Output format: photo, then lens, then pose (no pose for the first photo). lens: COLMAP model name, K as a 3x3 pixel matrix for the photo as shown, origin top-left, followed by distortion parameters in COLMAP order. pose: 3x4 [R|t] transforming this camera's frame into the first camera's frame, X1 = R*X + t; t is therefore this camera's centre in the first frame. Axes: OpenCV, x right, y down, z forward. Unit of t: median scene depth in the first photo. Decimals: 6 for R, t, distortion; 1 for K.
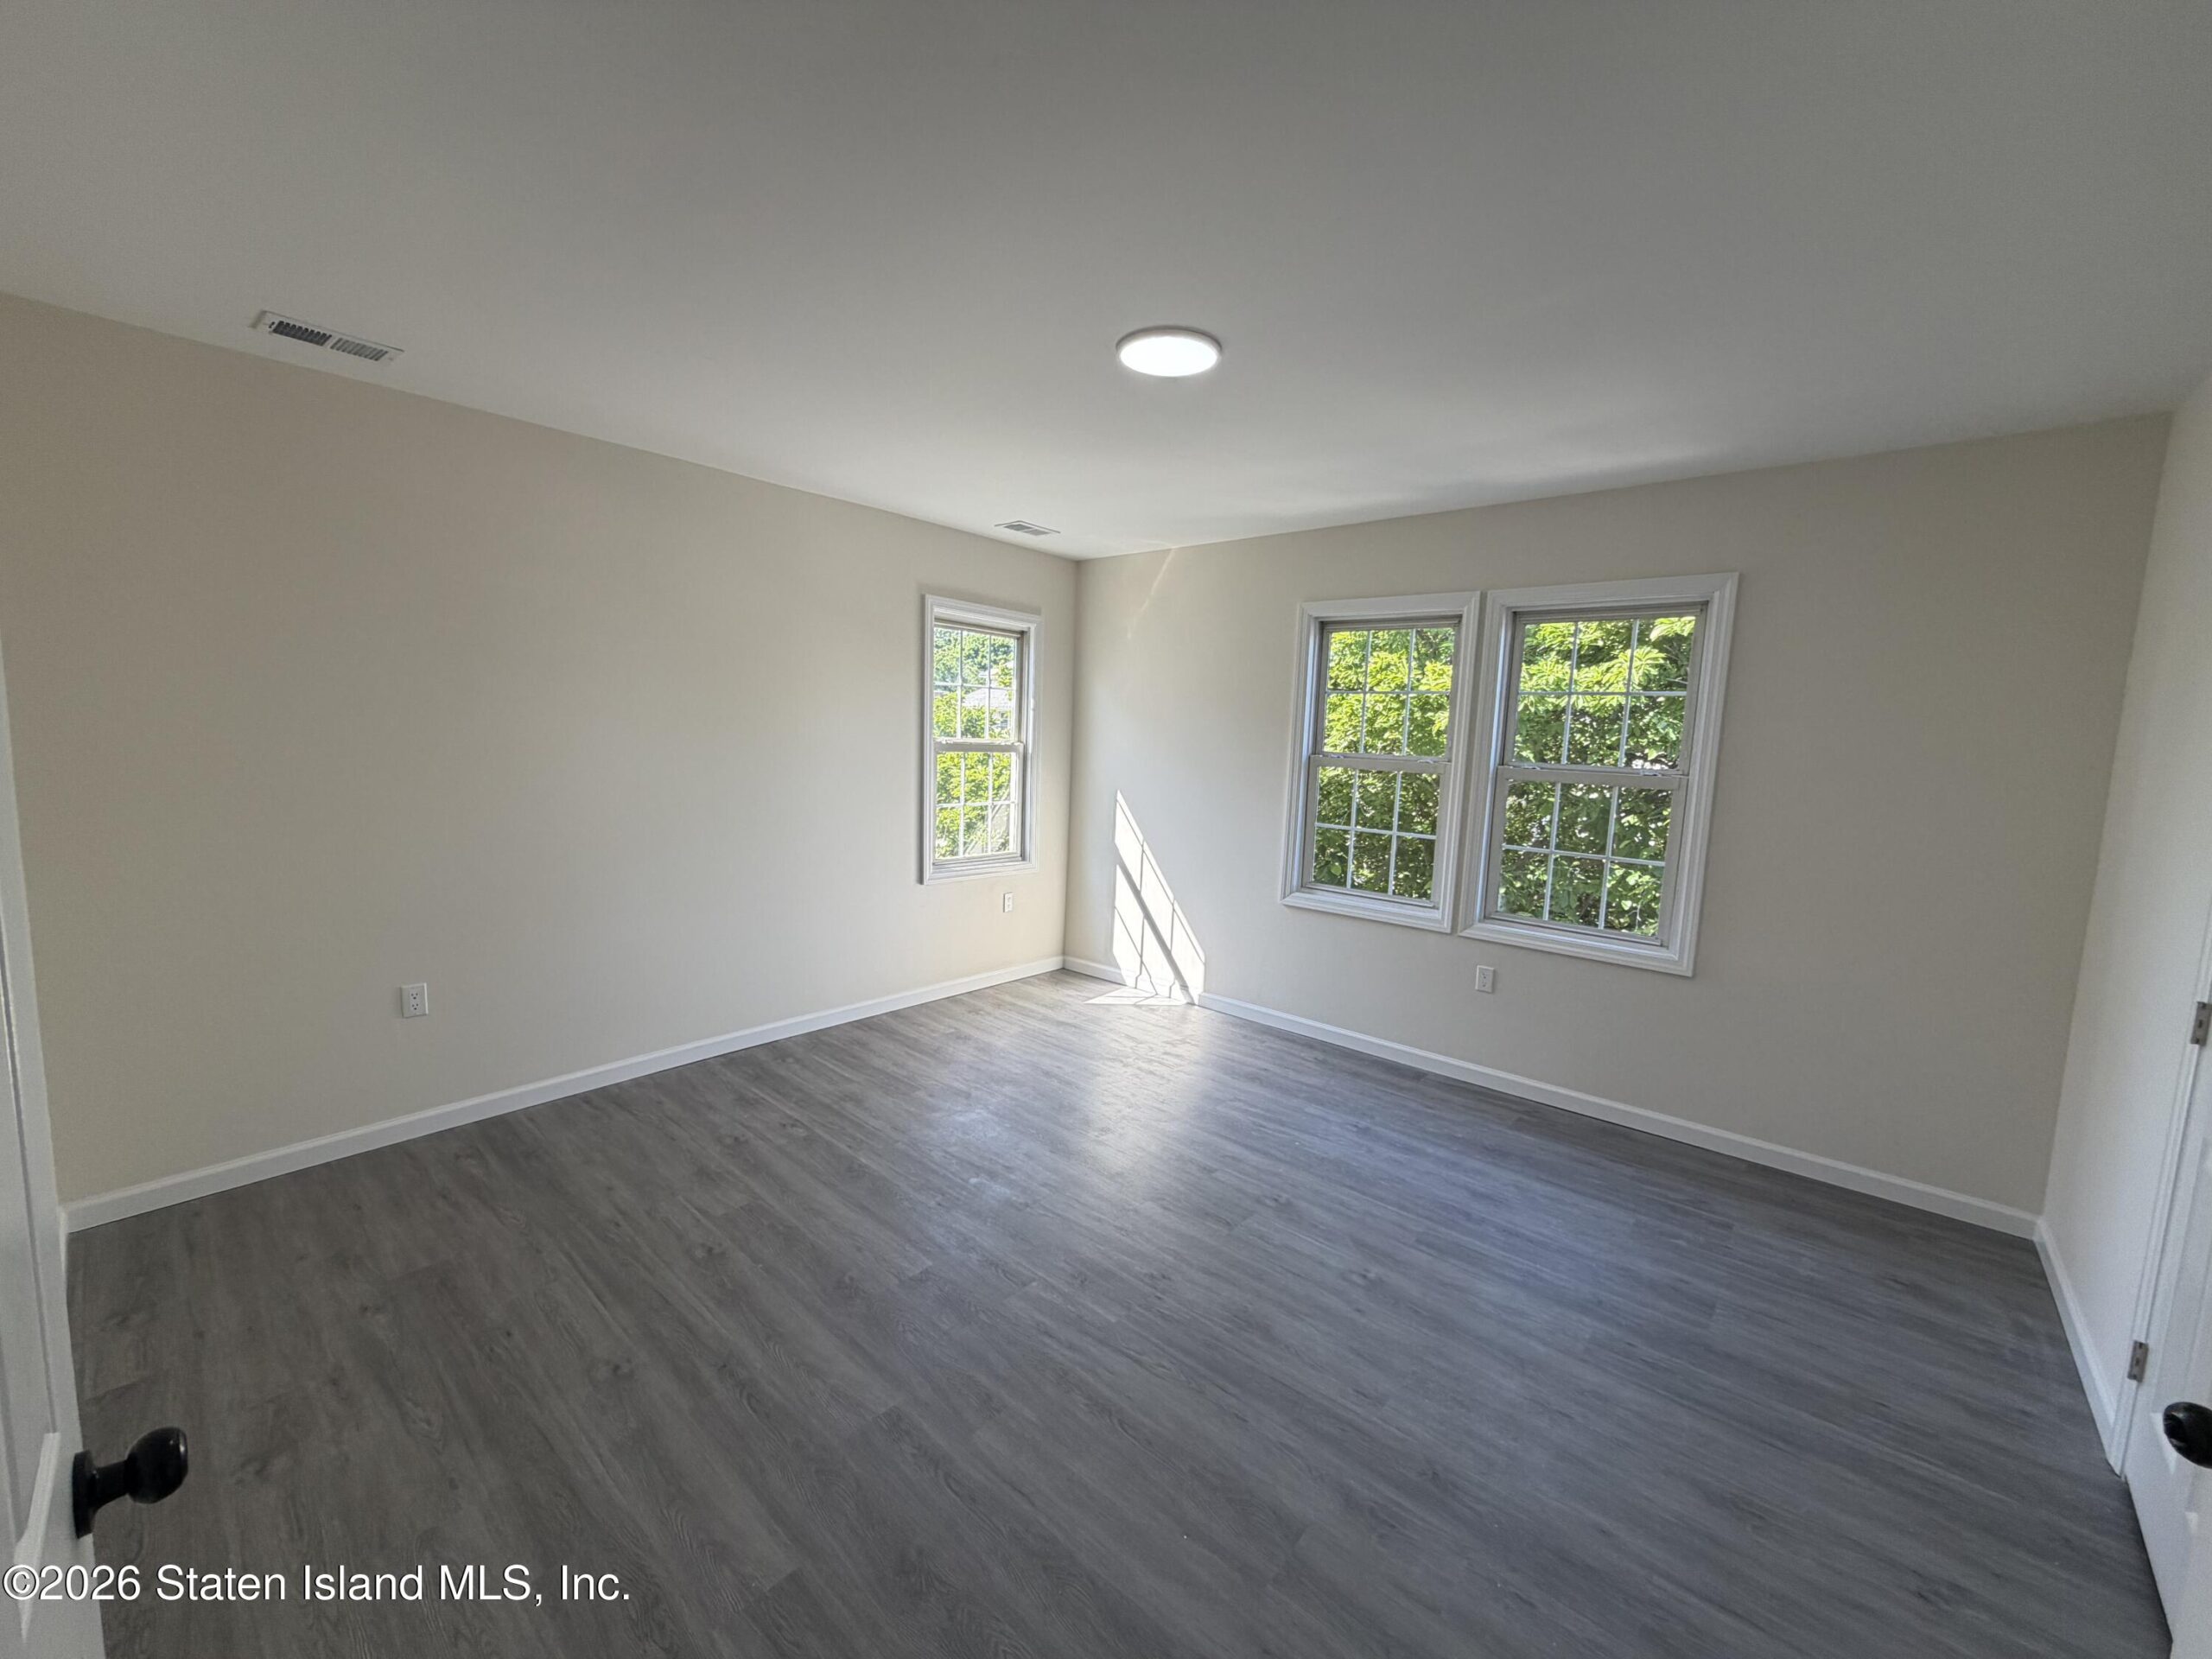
lens RADIAL K [[881.1, 0, 1103.4], [0, 881.1, 820.3], [0, 0, 1]] dist [-0.000048, -0.000268]
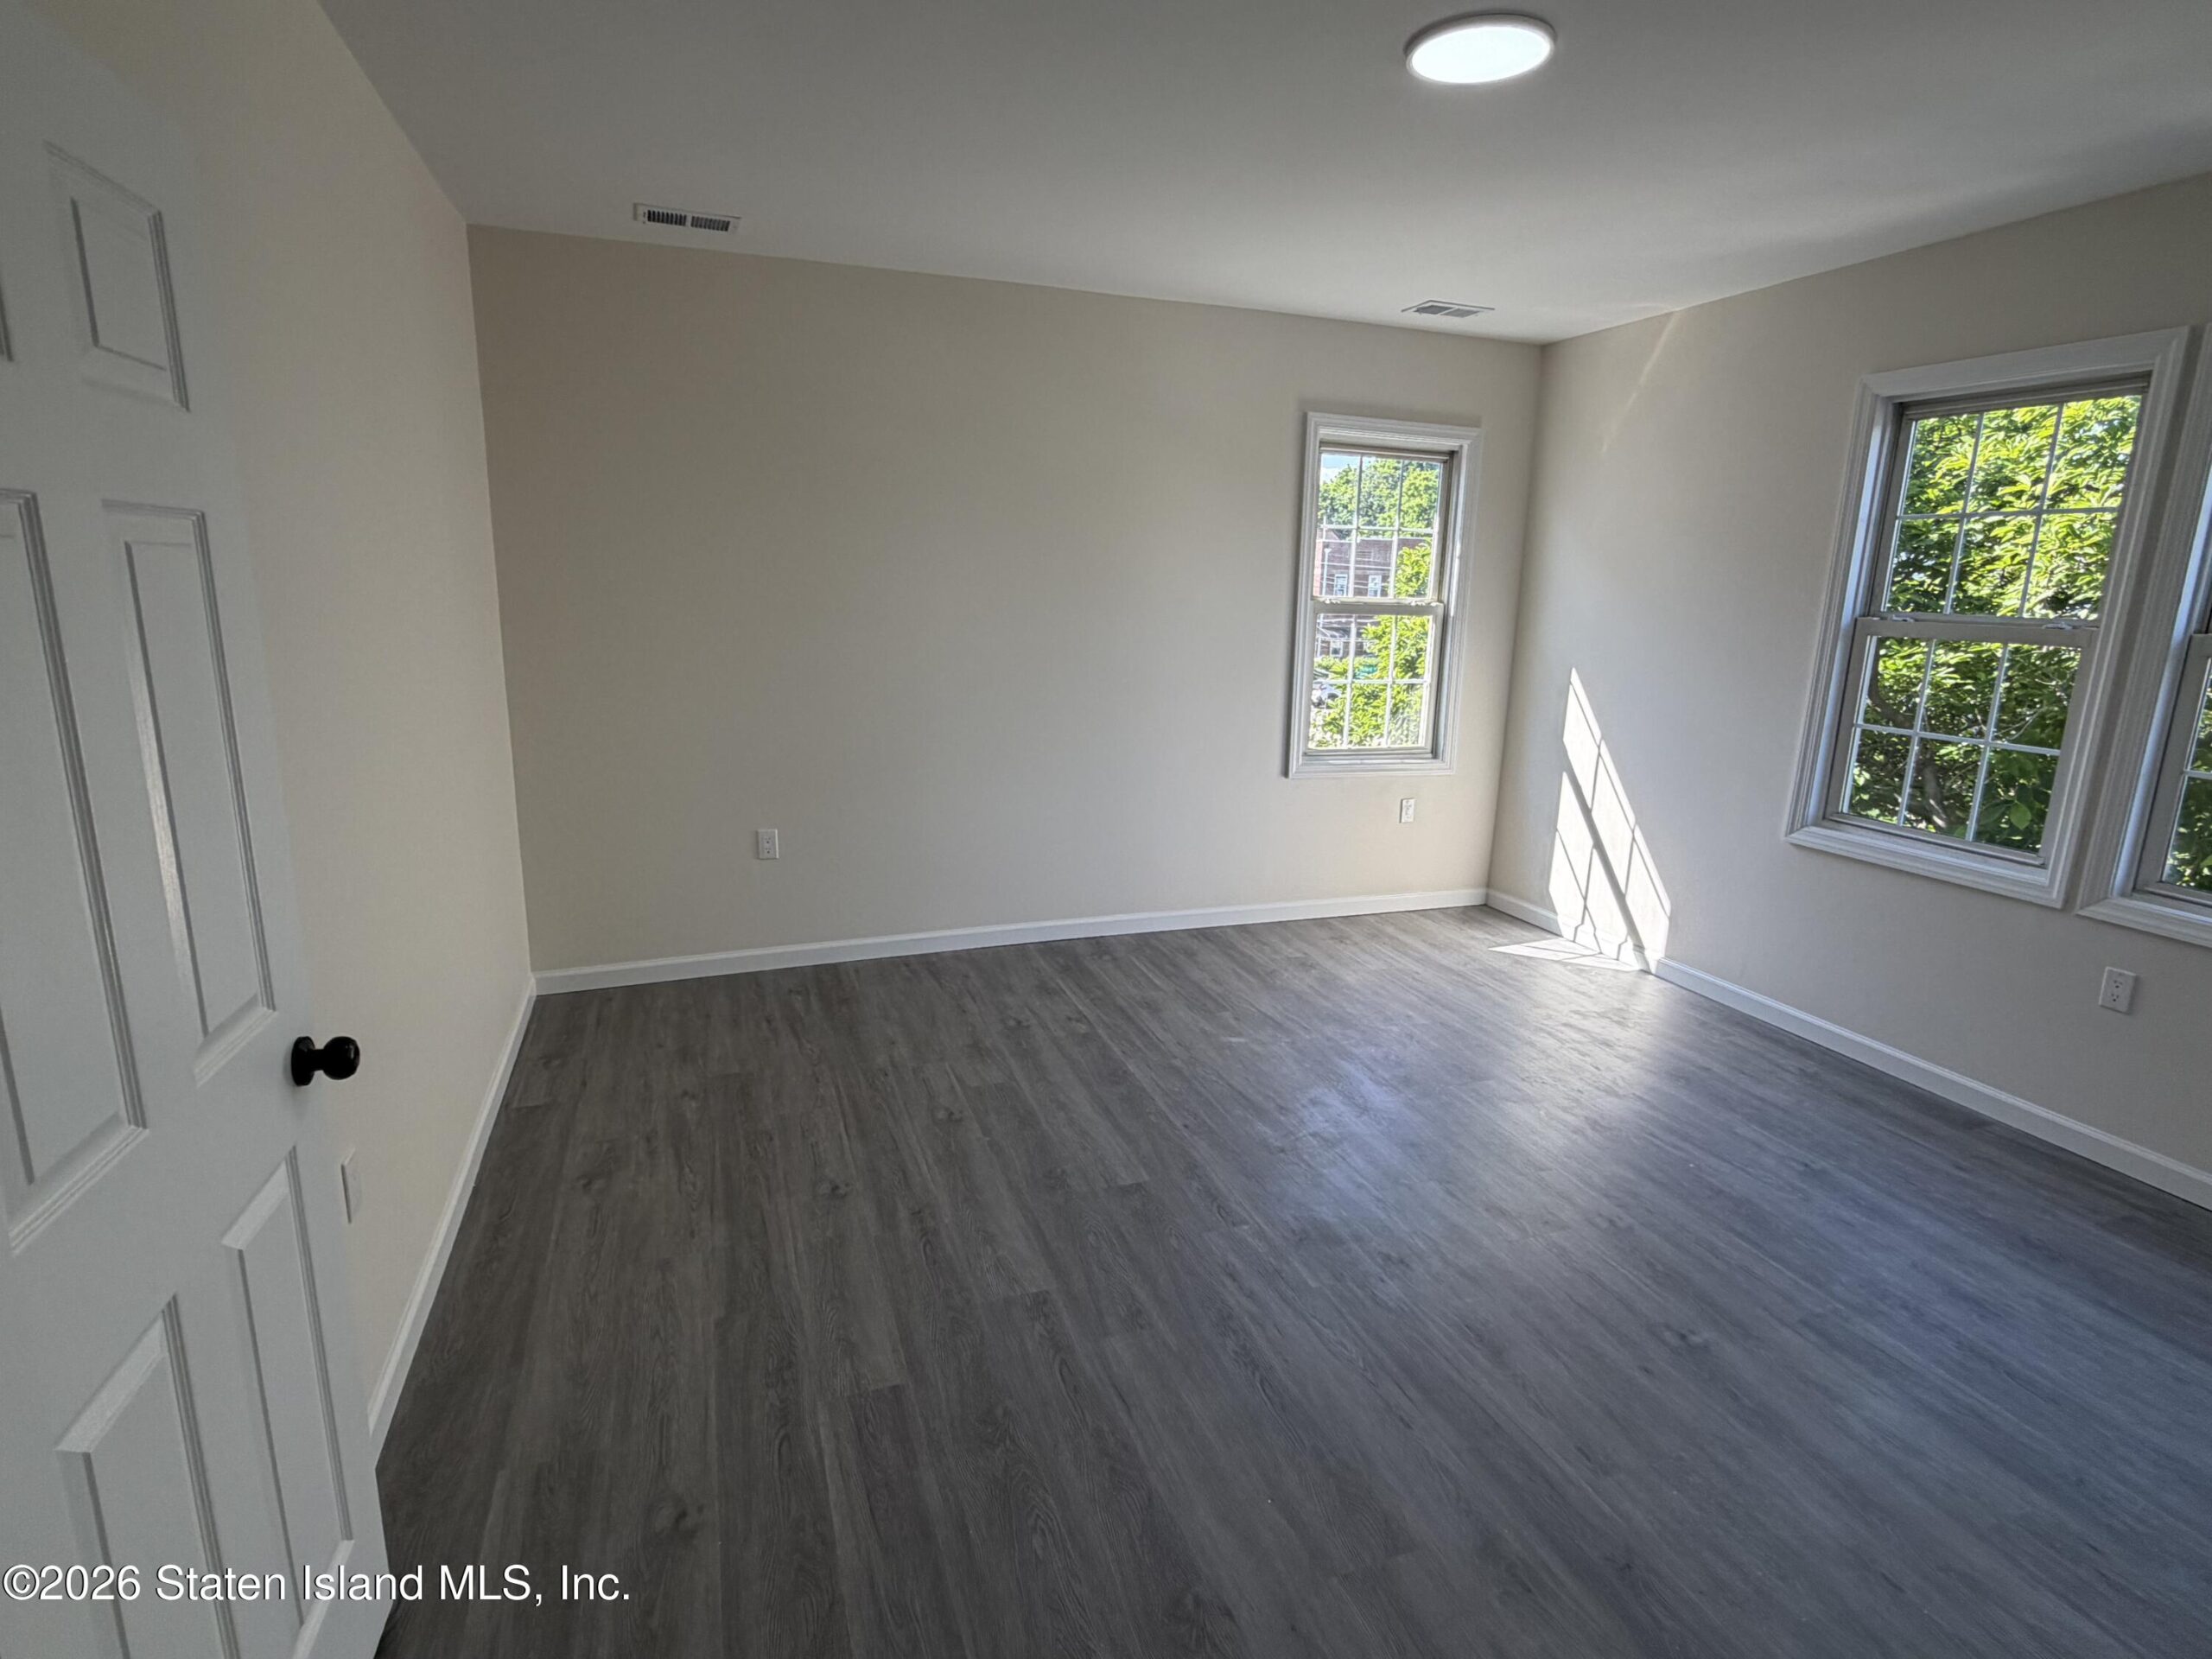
lens RADIAL K [[1140.5, 0, 1101.2], [0, 1140.5, 813.8], [0, 0, 1]] dist [-0.000432, -0.000811]
pose [[0.875294, 0.082556, -0.476493, 0.216914], [-0.040642, 0.994393, 0.097629, 0.014388], [0.481881, -0.066088, 0.873741, -0.014119]]
